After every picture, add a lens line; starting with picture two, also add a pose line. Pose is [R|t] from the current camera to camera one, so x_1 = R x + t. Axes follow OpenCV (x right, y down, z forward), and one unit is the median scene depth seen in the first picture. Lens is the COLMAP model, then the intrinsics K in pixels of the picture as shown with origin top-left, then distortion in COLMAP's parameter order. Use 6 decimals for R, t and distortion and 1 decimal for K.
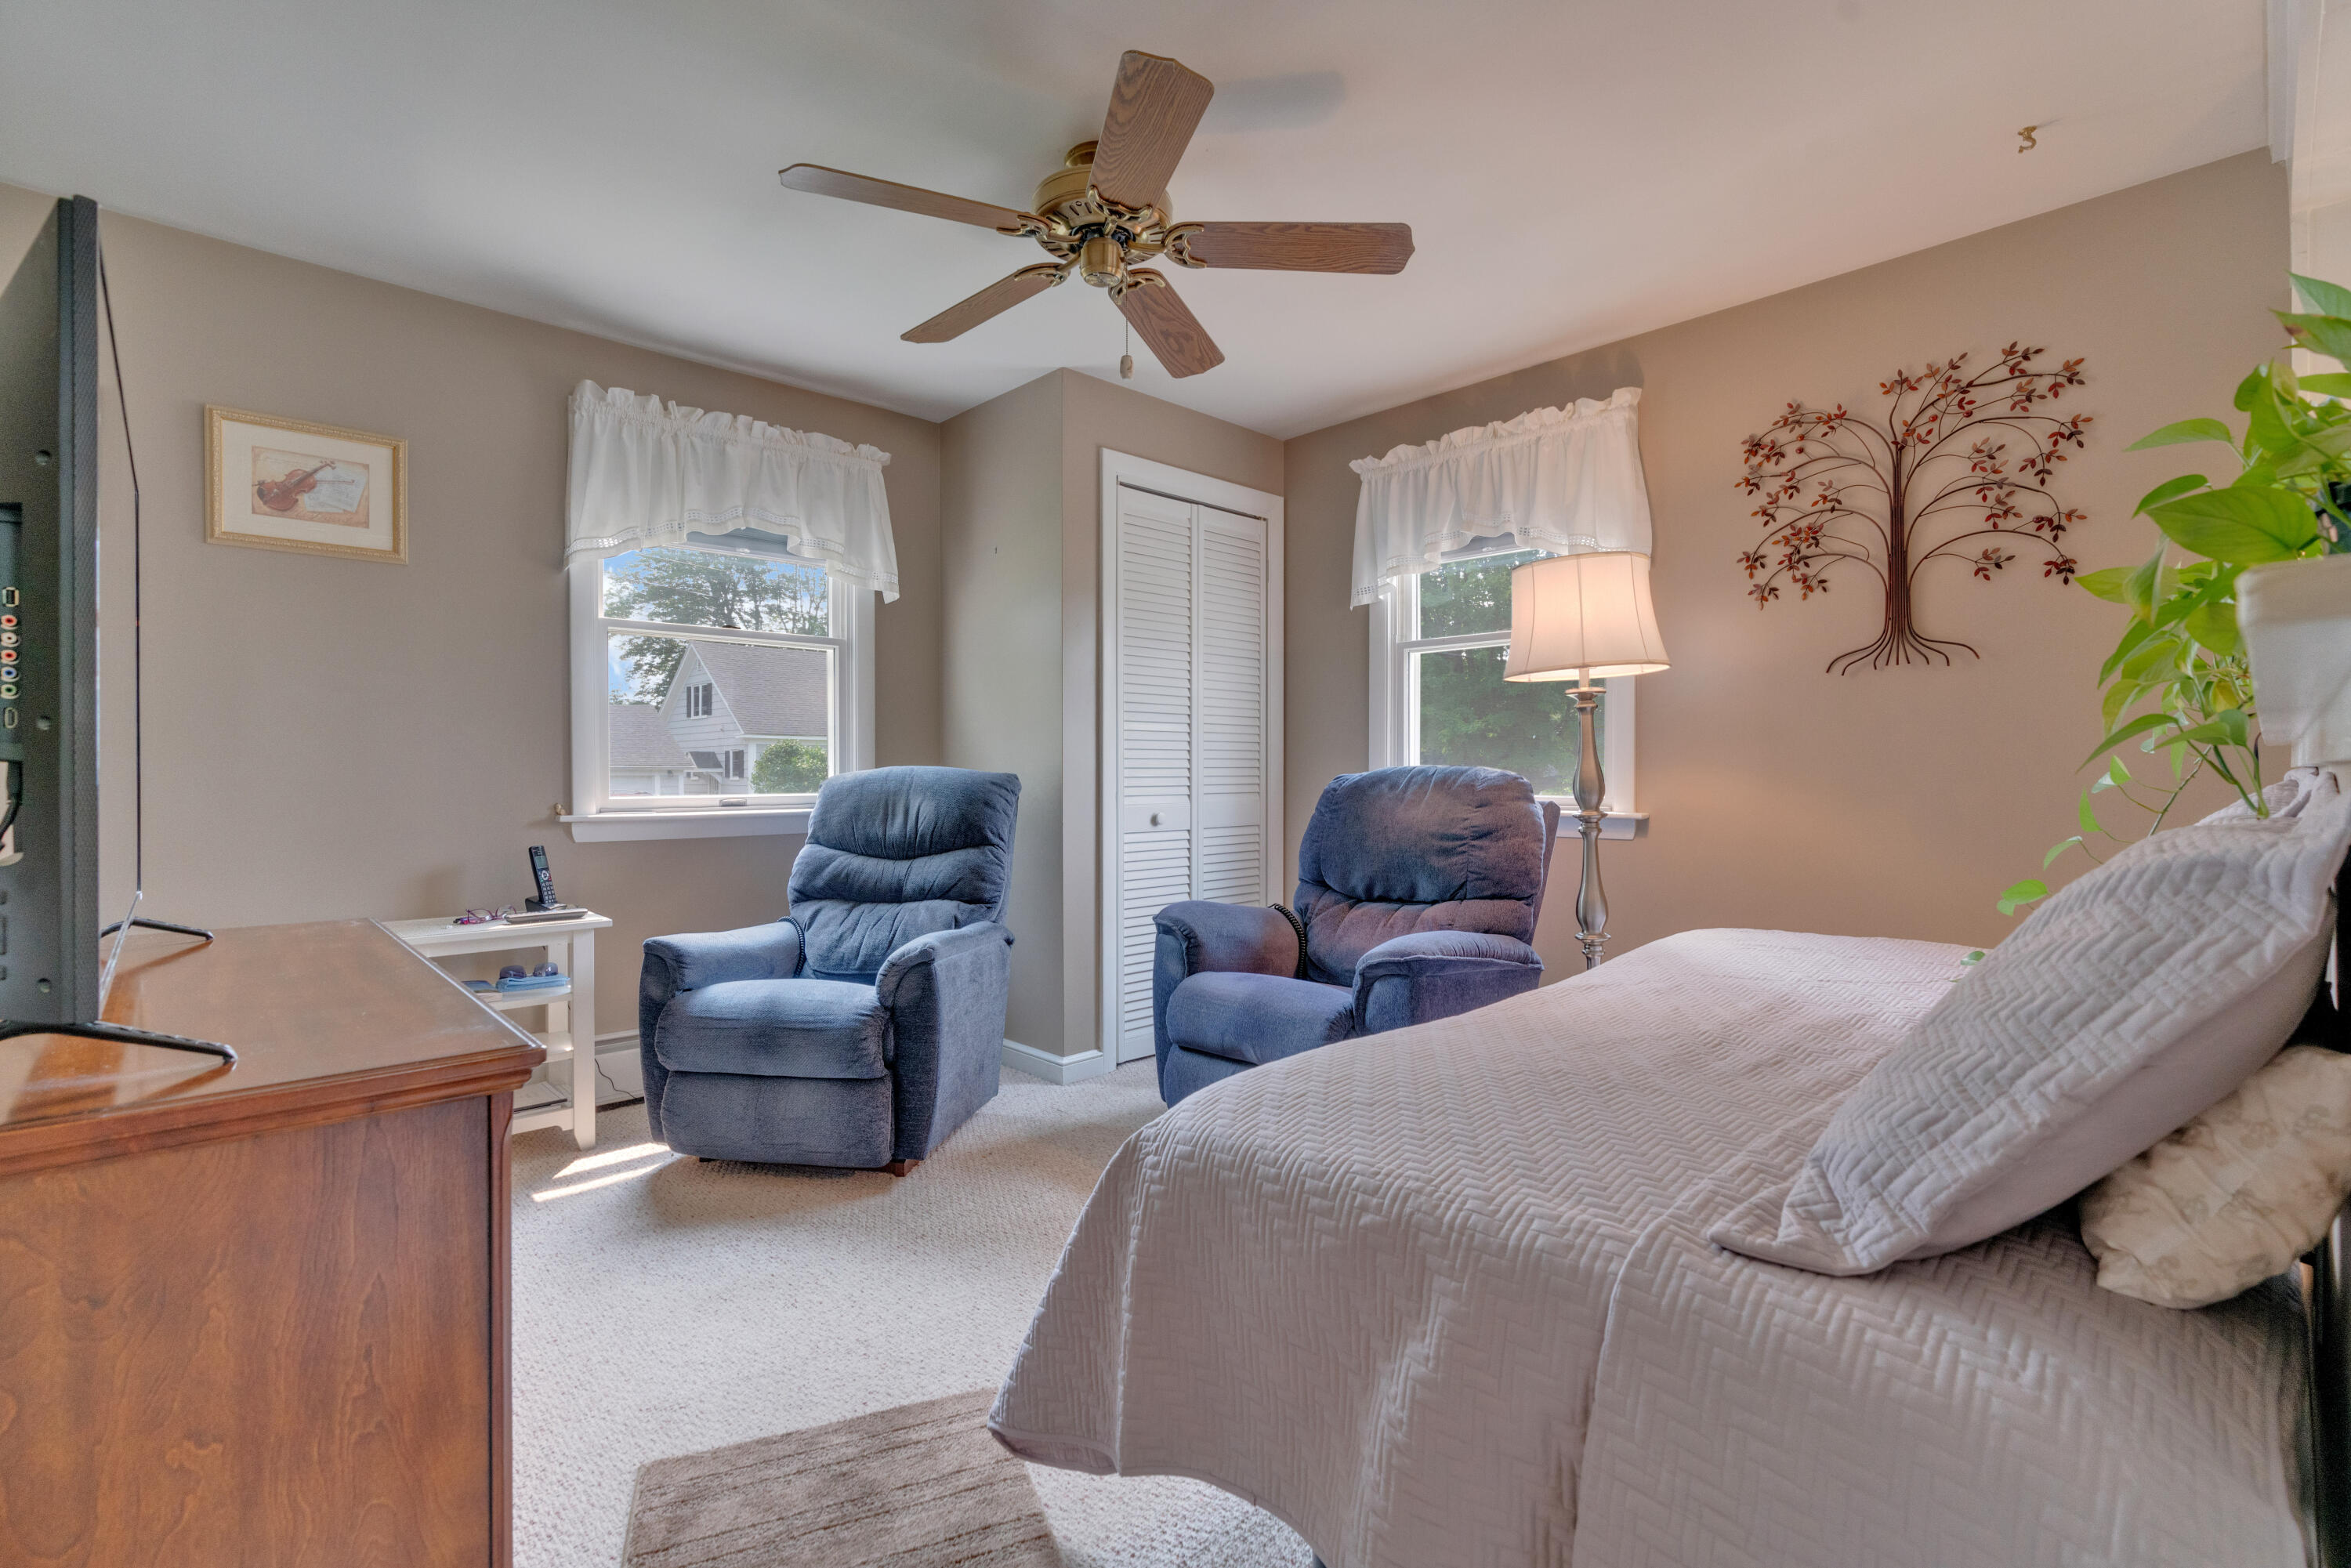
lens RADIAL K [[1079.9, 0, 1190.9], [0, 1079.9, 773.7], [0, 0, 1]] dist [-0.000098, 0.000448]
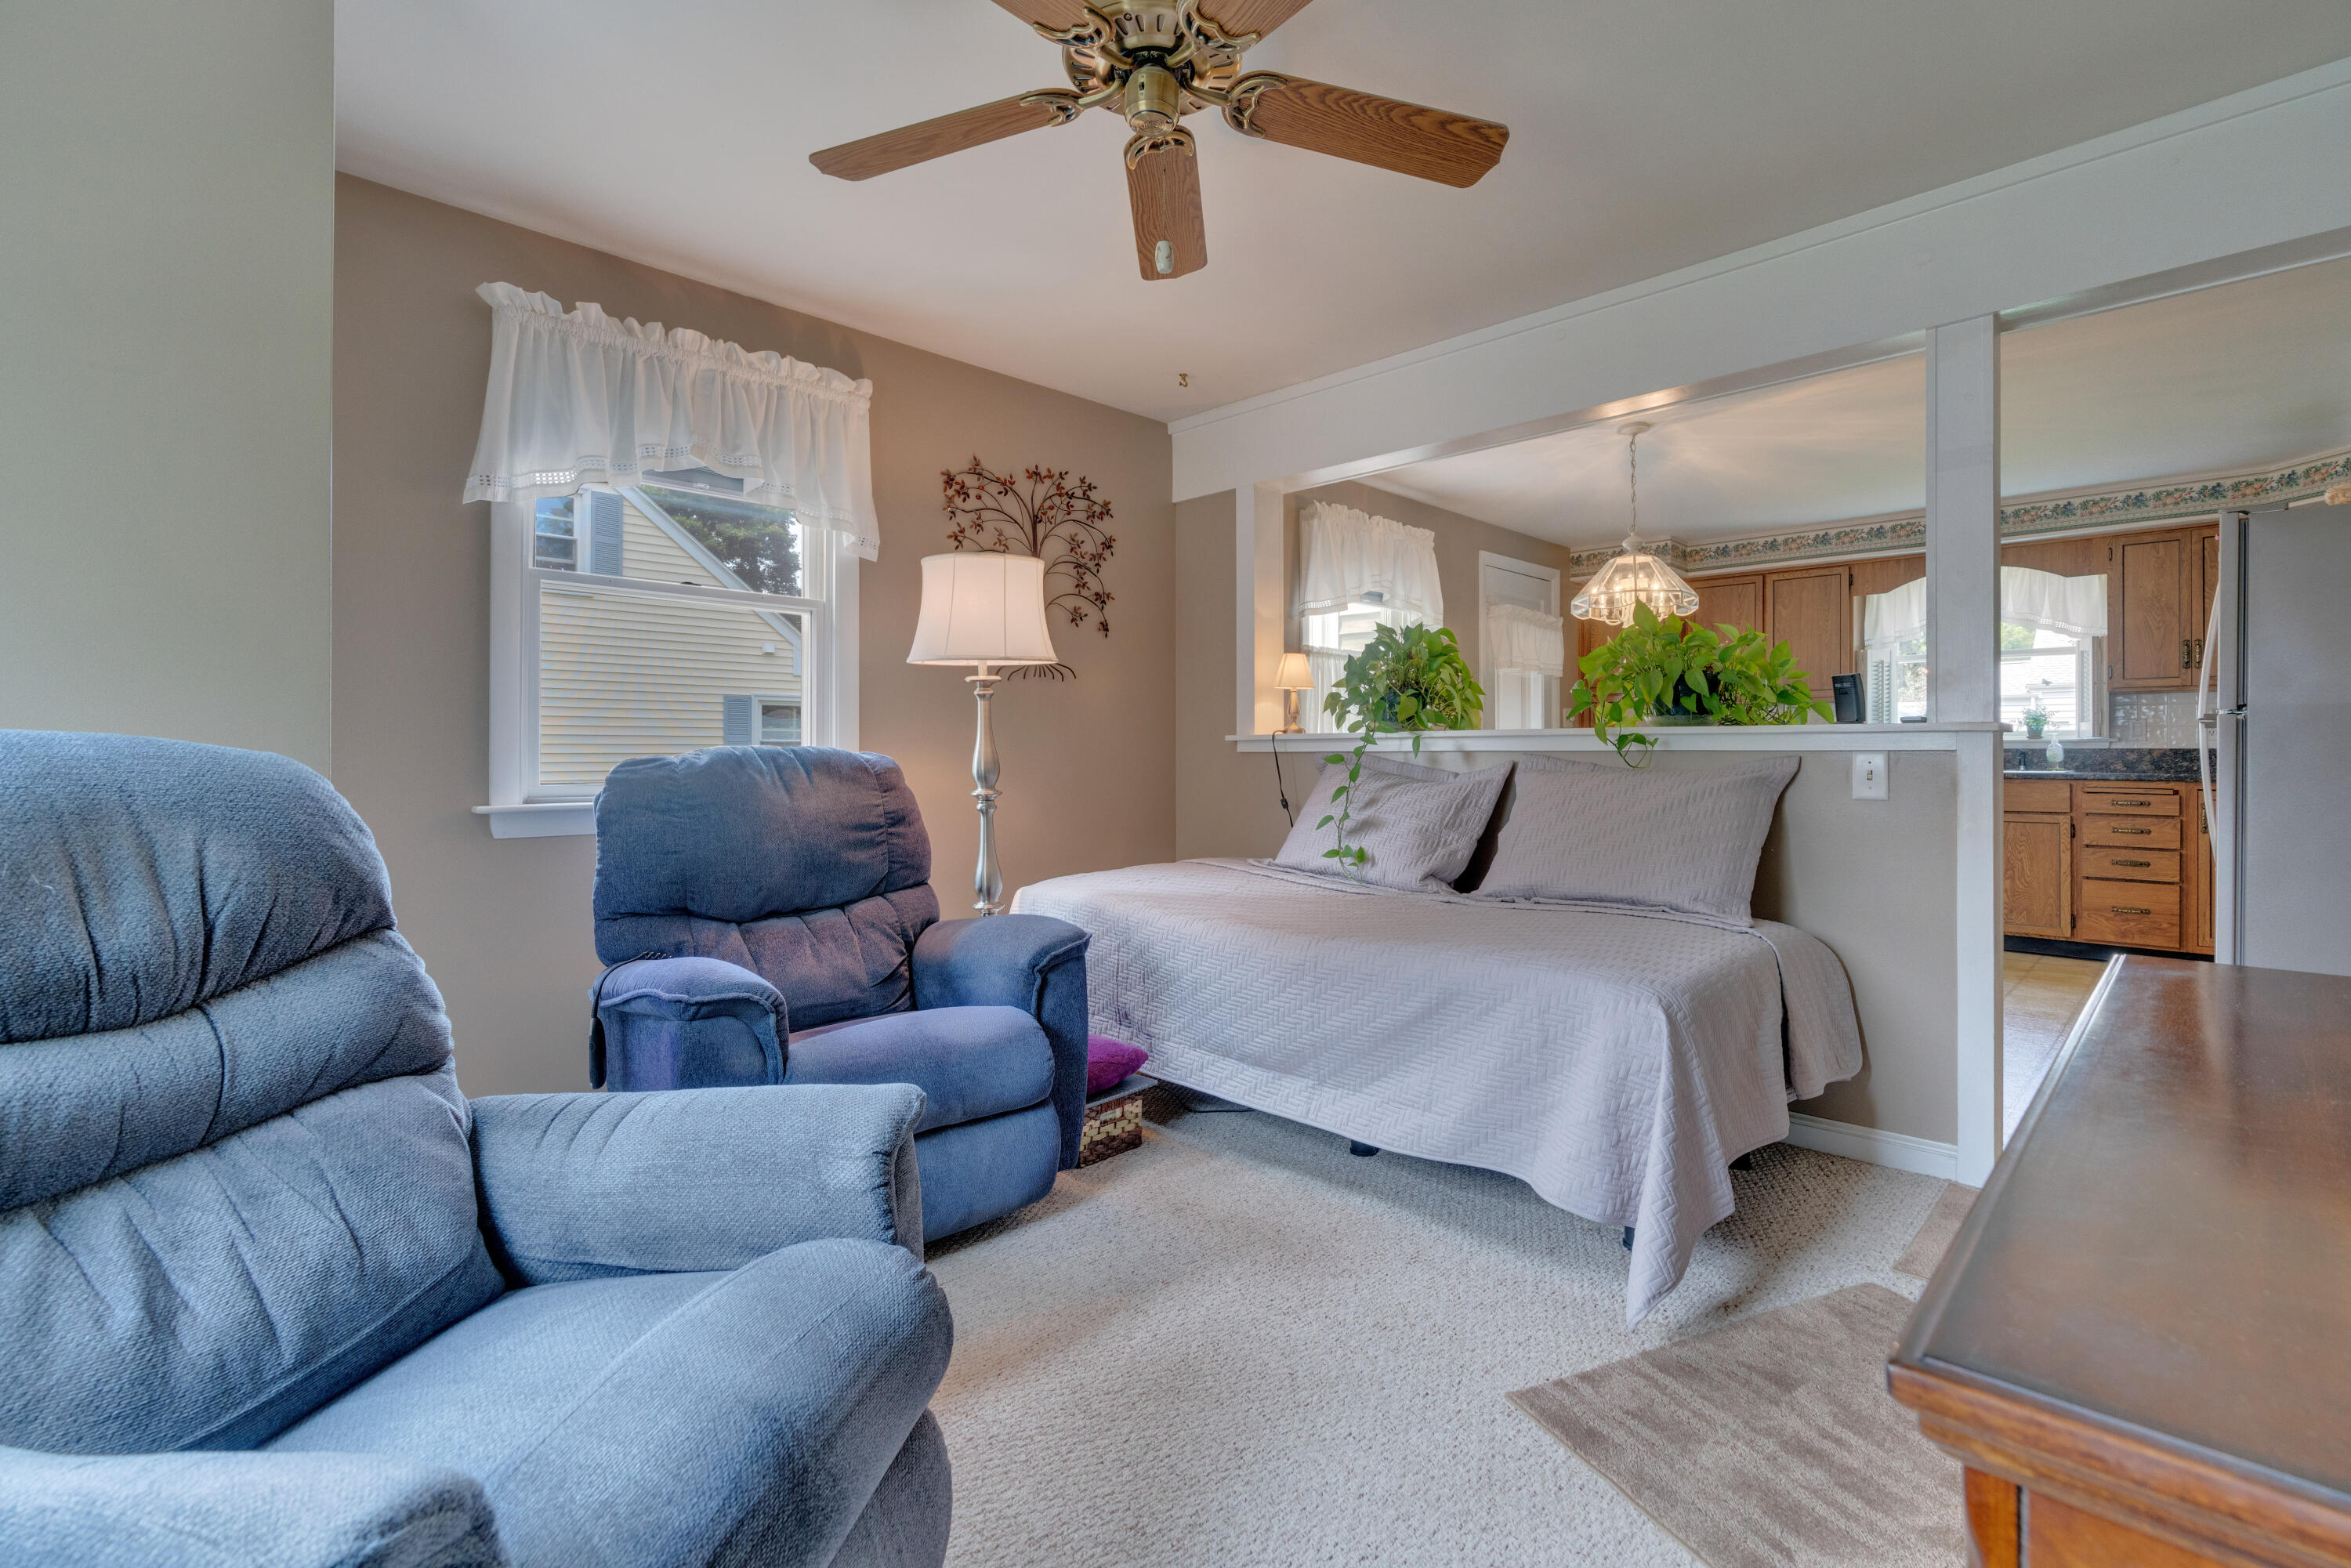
lens RADIAL K [[1079.9, 0, 1192.0], [0, 1079.9, 768.5], [0, 0, 1]] dist [-0.000098, 0.000448]
pose [[-0.056608, -0.014931, 0.998285, -0.724322], [0.008454, 0.999845, 0.015433, -0.001438], [-0.998361, 0.009314, -0.056473, 0.846494]]
